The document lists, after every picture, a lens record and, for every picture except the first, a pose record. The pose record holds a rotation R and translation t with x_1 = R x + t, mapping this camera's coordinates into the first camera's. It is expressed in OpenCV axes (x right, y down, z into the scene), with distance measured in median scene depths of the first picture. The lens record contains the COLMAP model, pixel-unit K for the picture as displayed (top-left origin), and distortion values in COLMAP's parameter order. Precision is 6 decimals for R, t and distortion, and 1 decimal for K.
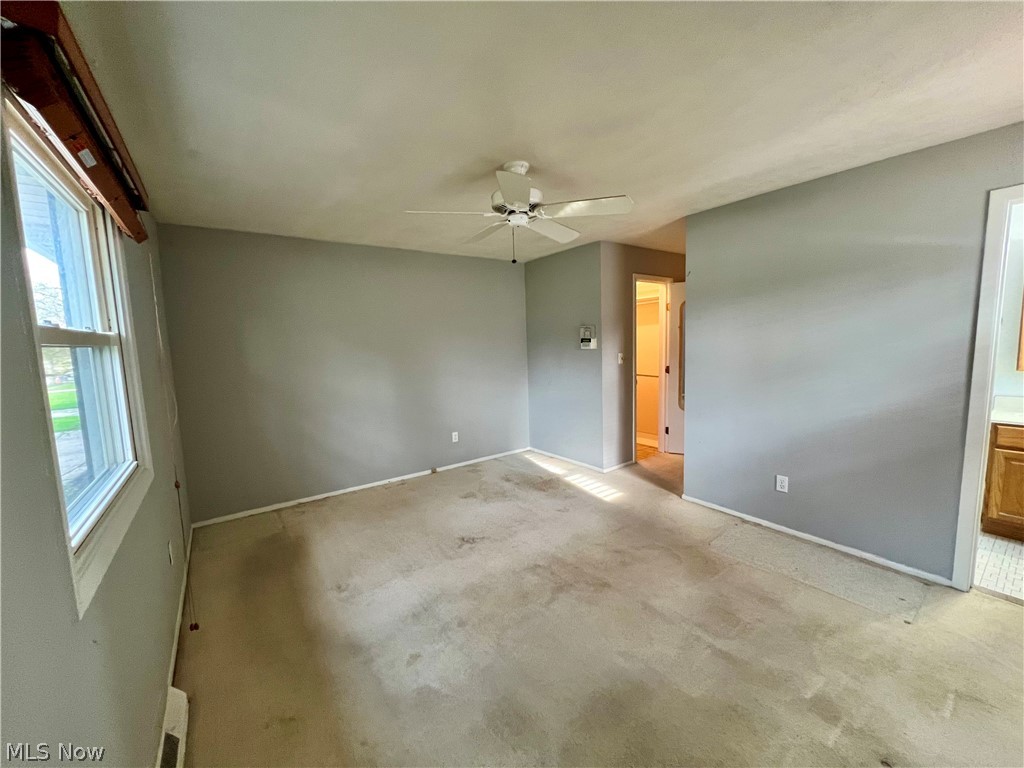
lens RADIAL K [[409.3, 0, 511.1], [0, 409.3, 382.6], [0, 0, 1]] dist [-0.001691, 0.000166]
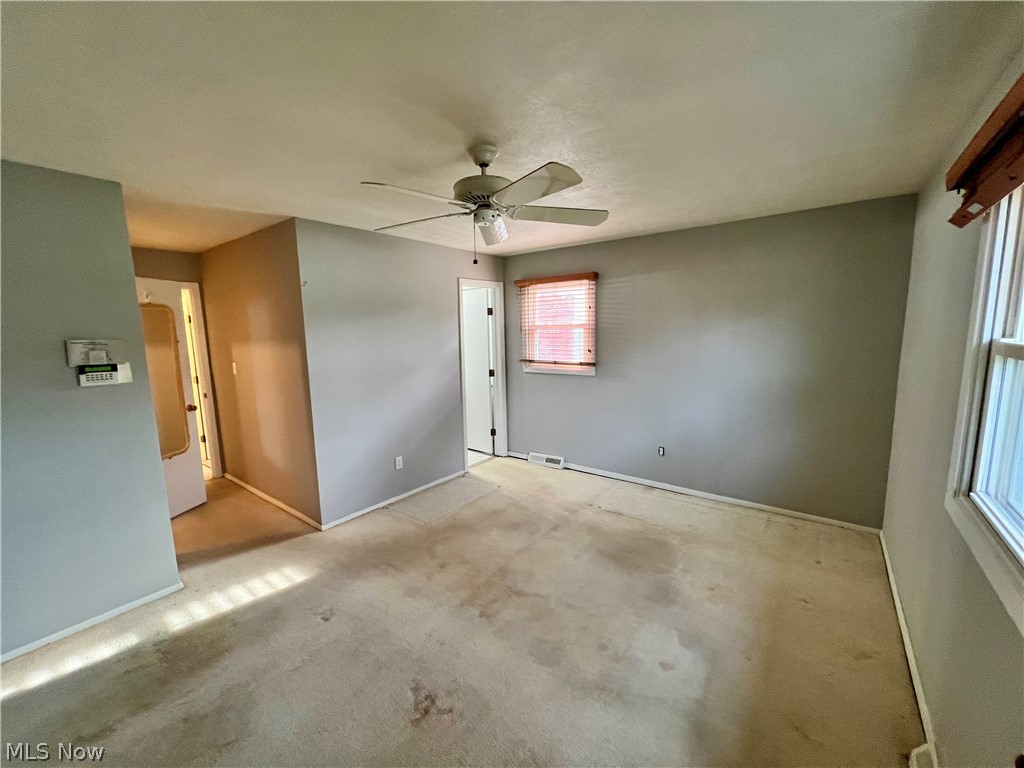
lens RADIAL K [[409.3, 0, 511.1], [0, 409.3, 382.6], [0, 0, 1]] dist [-0.001691, 0.000166]
pose [[-0.287619, -0.091865, 0.953329, -0.658310], [0.126017, 0.983105, 0.132754, -0.131685], [-0.949418, 0.158318, -0.271183, 0.975399]]
